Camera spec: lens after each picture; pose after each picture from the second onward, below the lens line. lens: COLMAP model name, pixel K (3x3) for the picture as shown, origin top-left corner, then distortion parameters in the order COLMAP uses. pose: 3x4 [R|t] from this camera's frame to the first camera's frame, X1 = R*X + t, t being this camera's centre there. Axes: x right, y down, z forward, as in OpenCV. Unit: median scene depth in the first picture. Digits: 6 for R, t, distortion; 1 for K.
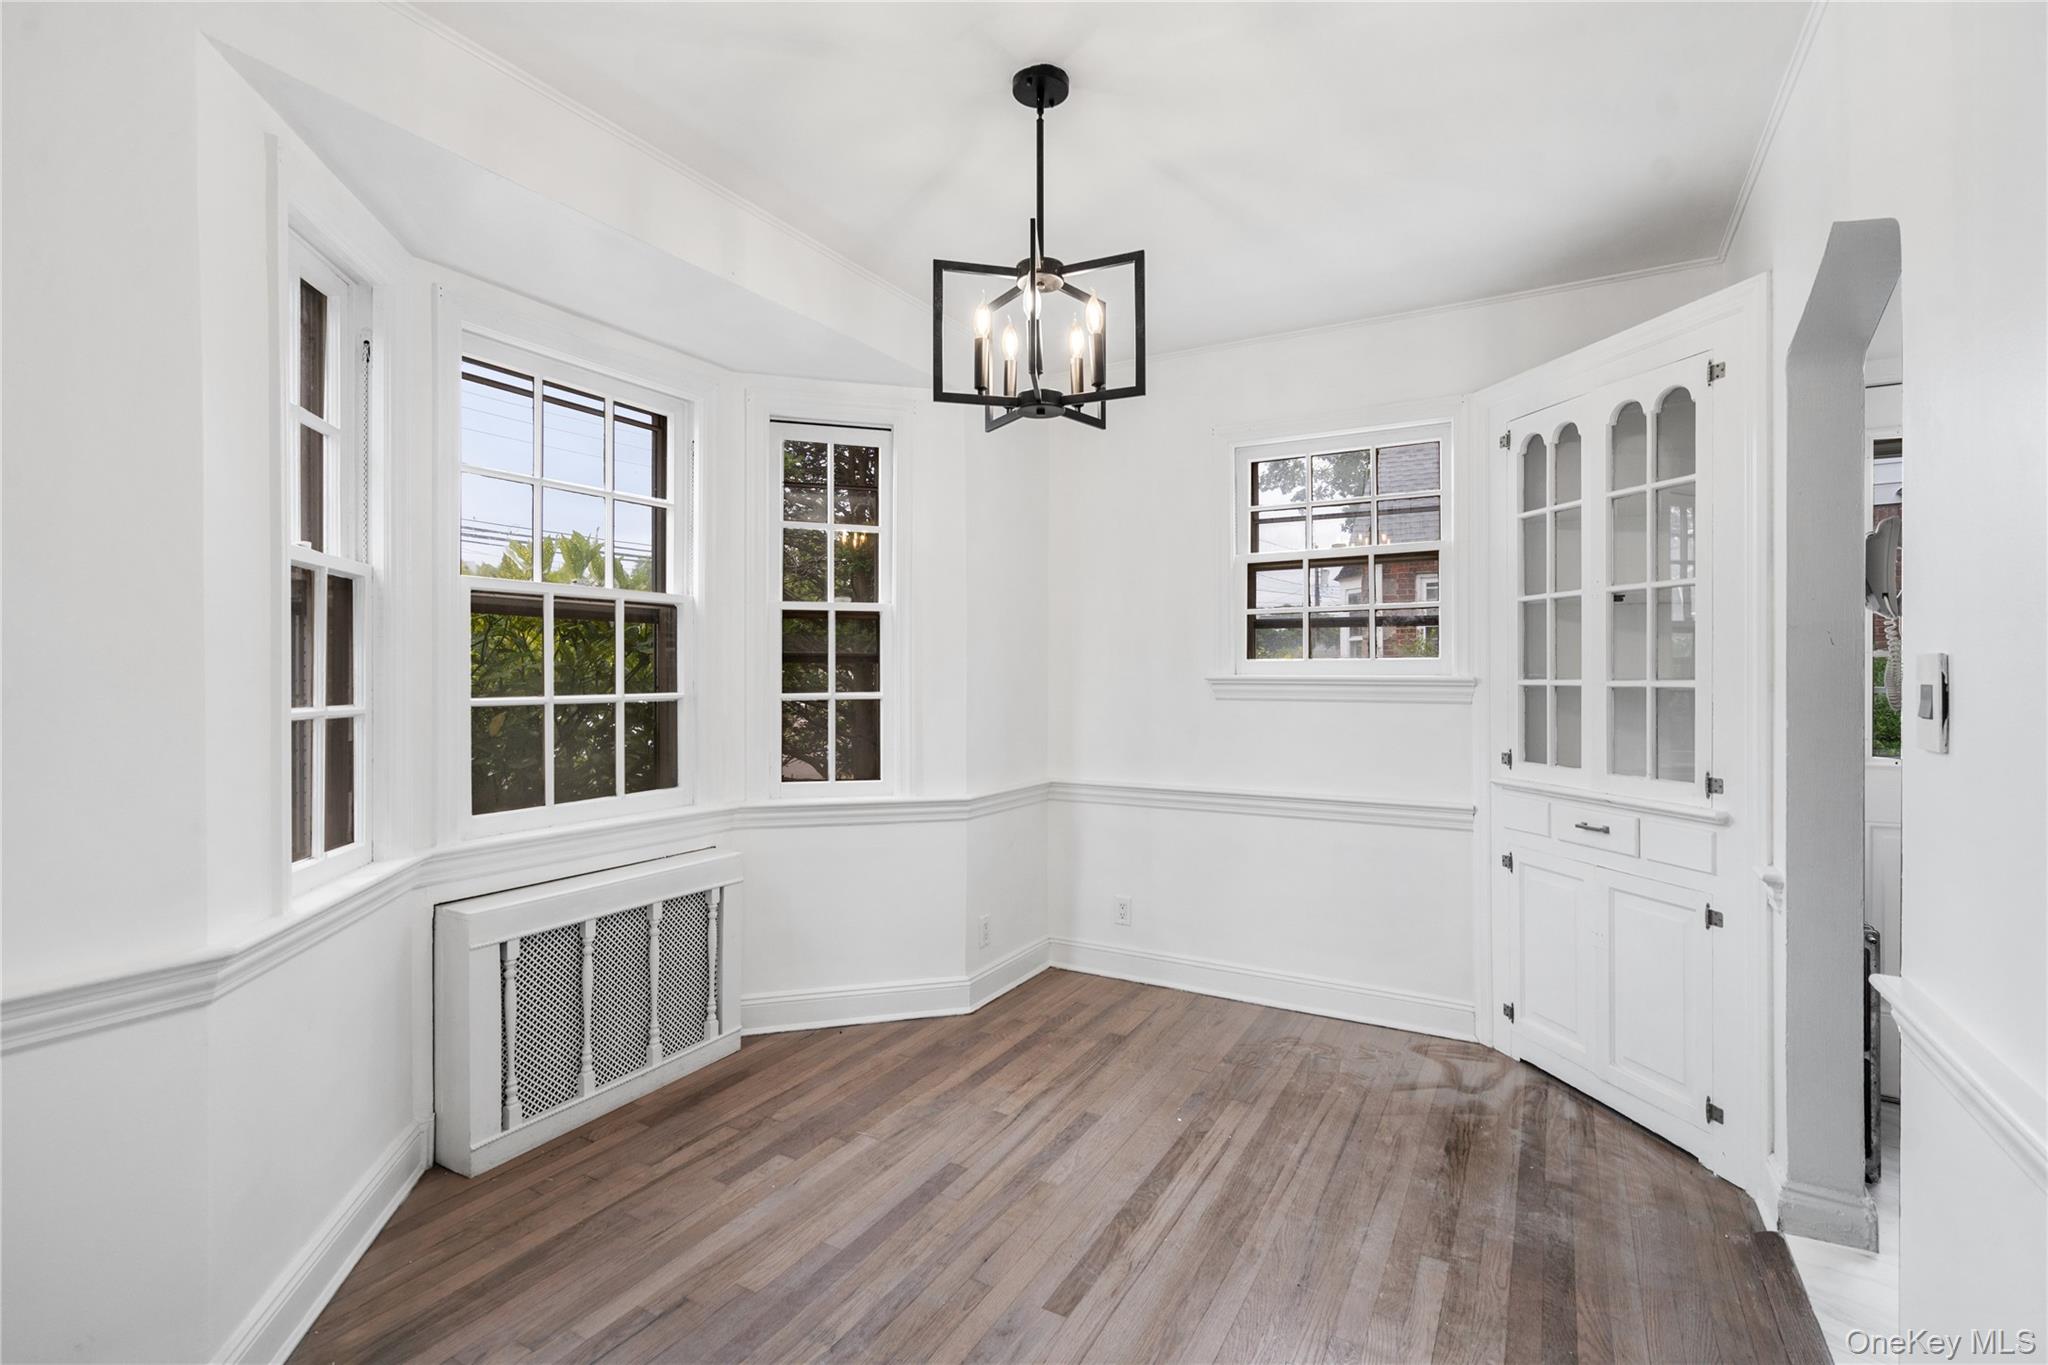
lens RADIAL K [[940.4, 0, 1017.9], [0, 940.4, 657.9], [0, 0, 1]] dist [-0.006562, 0.004344]
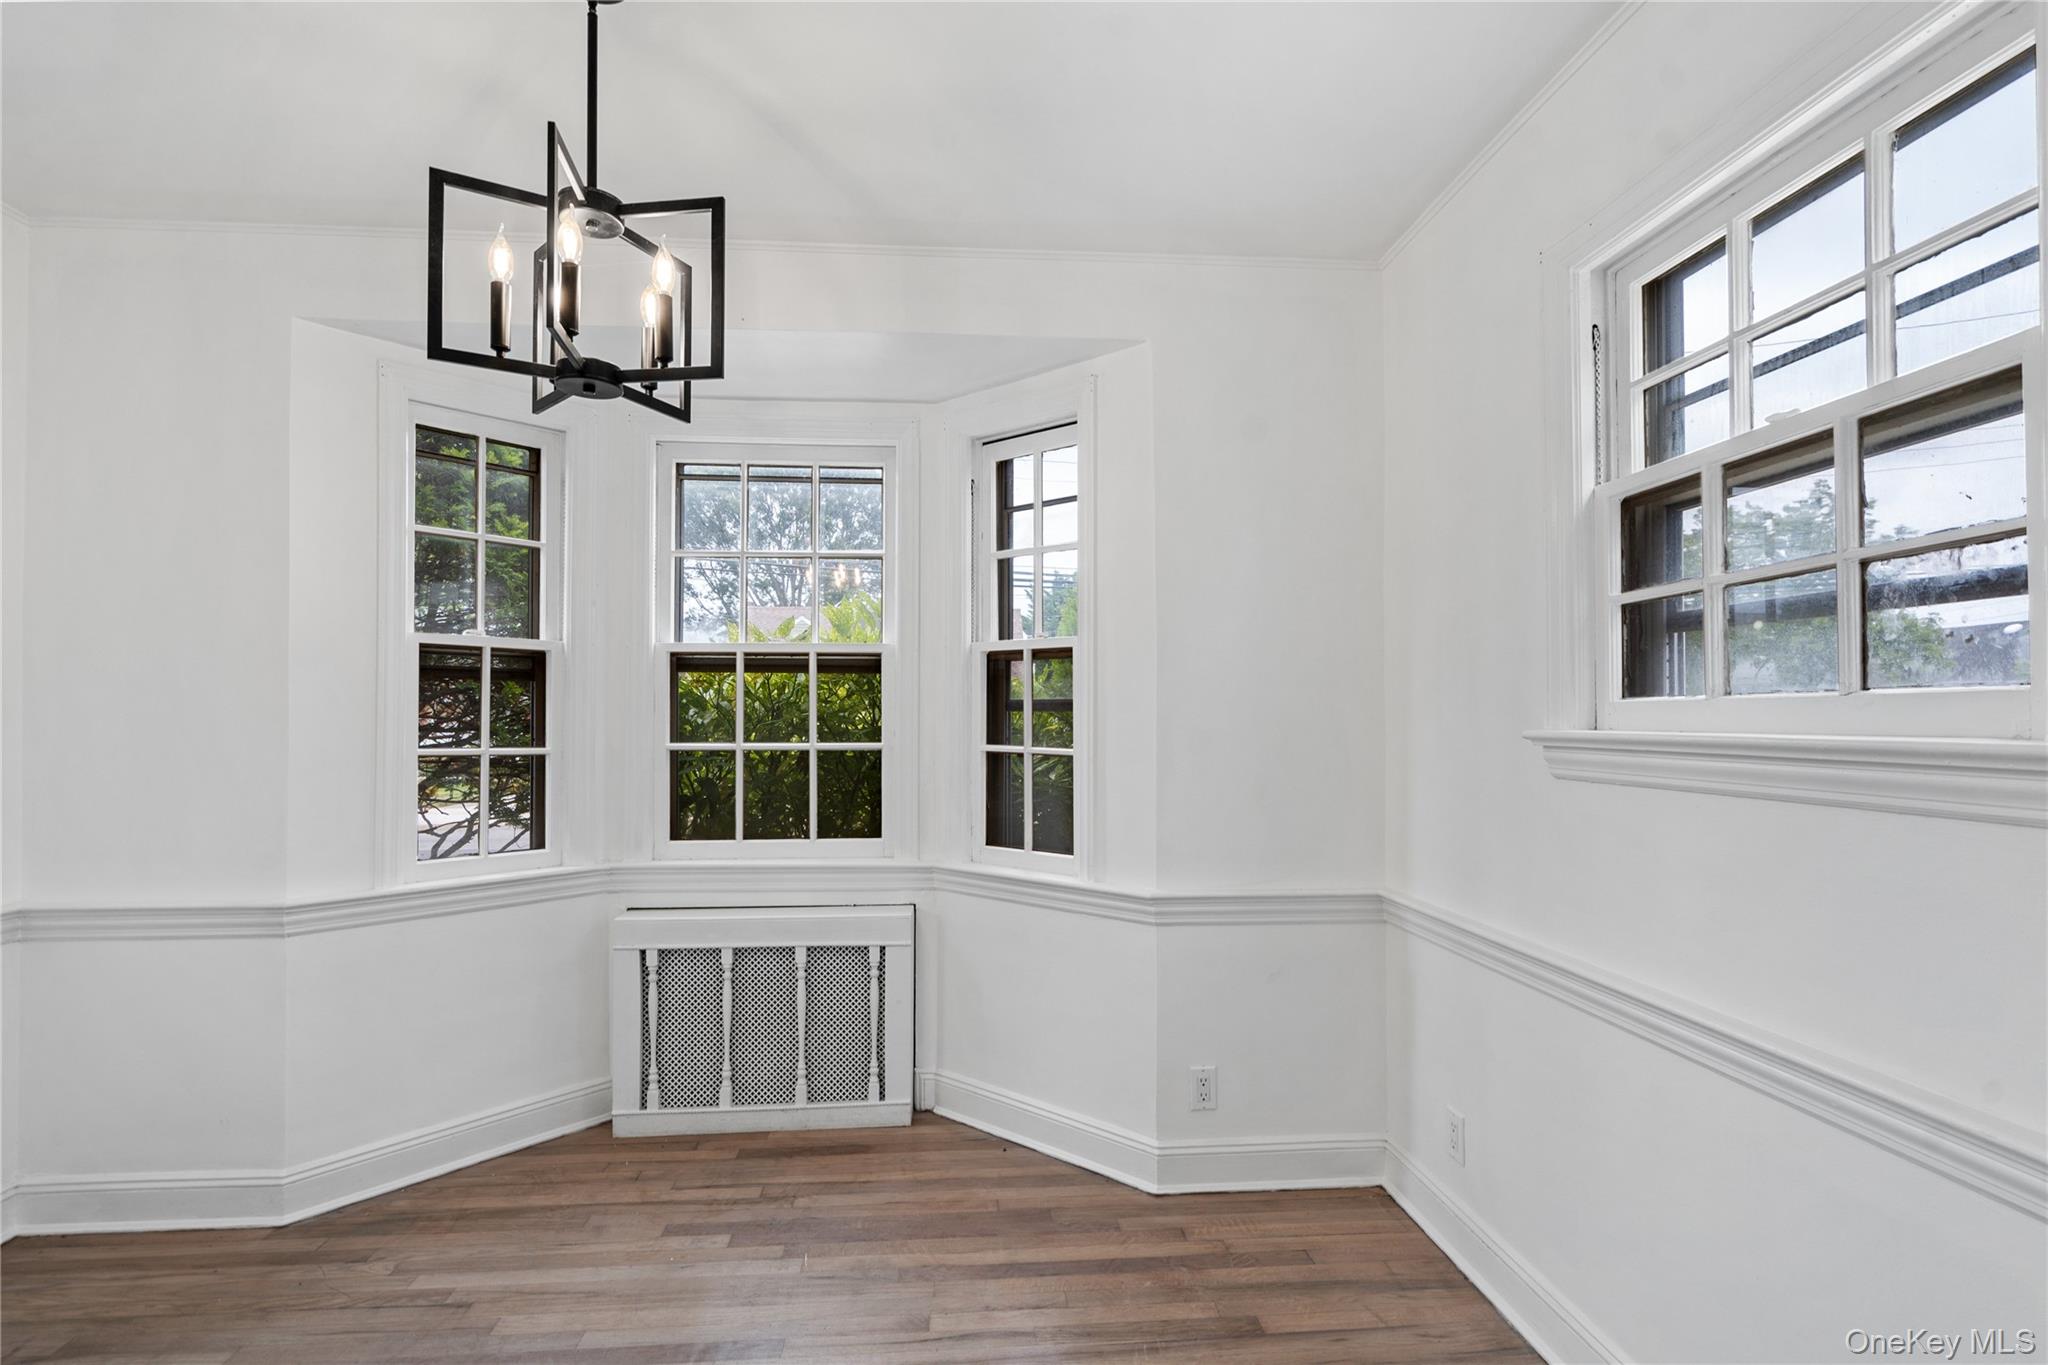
lens RADIAL K [[940.4, 0, 1016.6], [0, 940.4, 702.1], [0, 0, 1]] dist [-0.006562, 0.004344]
pose [[0.565058, -0.020189, -0.824804, 0.583494], [0.008730, 0.999791, -0.018491, 0.013182], [0.825005, 0.003248, 0.565116, 0.591992]]
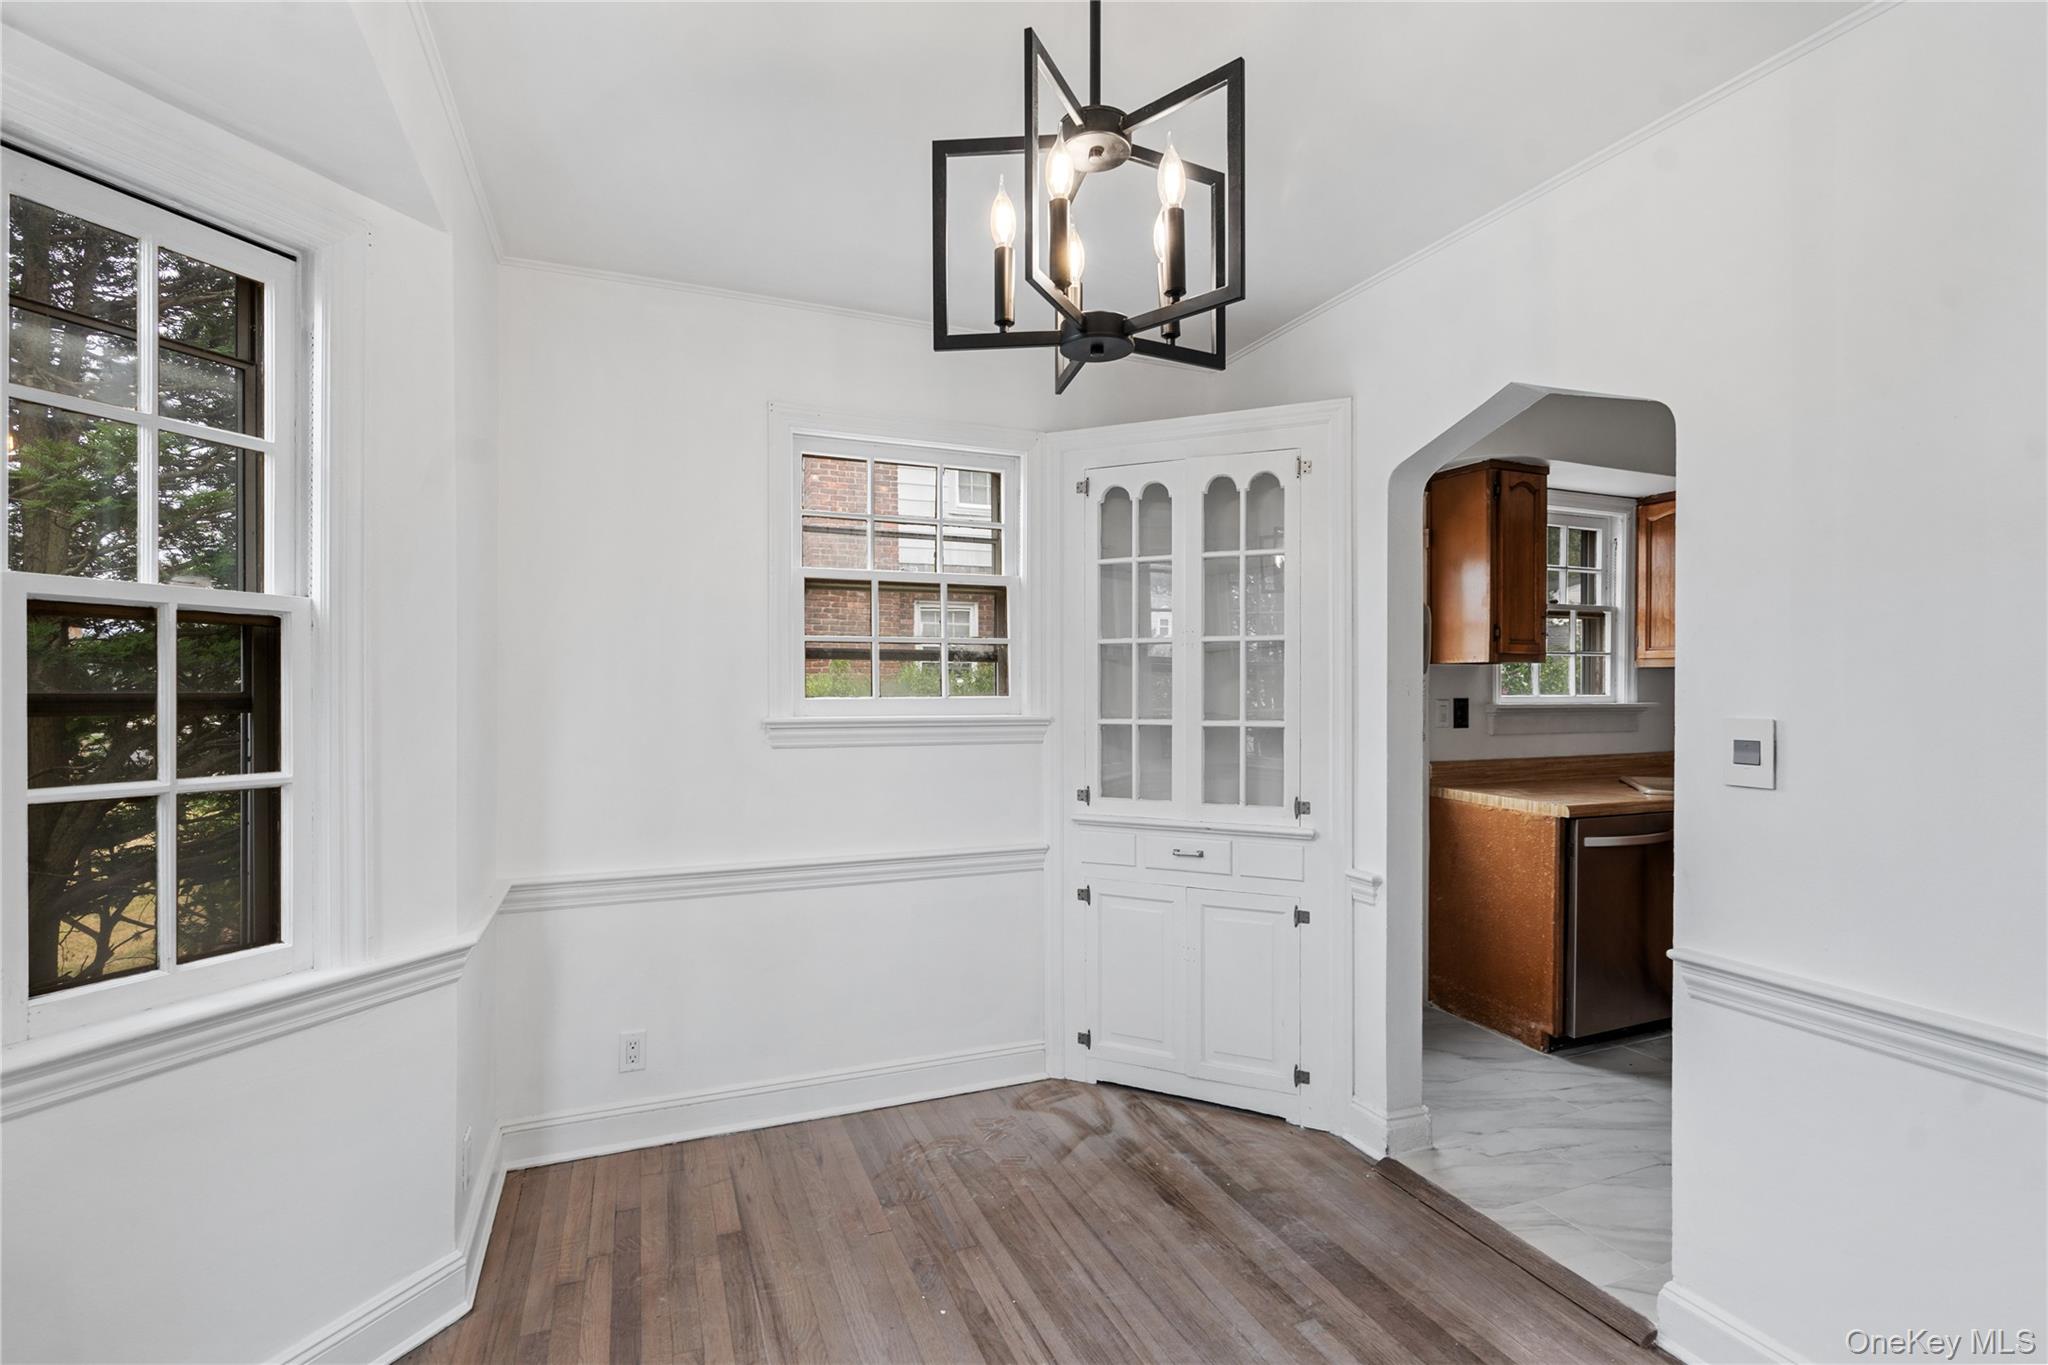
lens RADIAL K [[940.4, 0, 1020.5], [0, 940.4, 681.6], [0, 0, 1]] dist [-0.006562, 0.004344]
pose [[0.608187, 0.005467, 0.793775, -0.361621], [-0.012222, 0.999922, 0.002477, -0.020723], [-0.793700, -0.011208, 0.608207, 0.448196]]
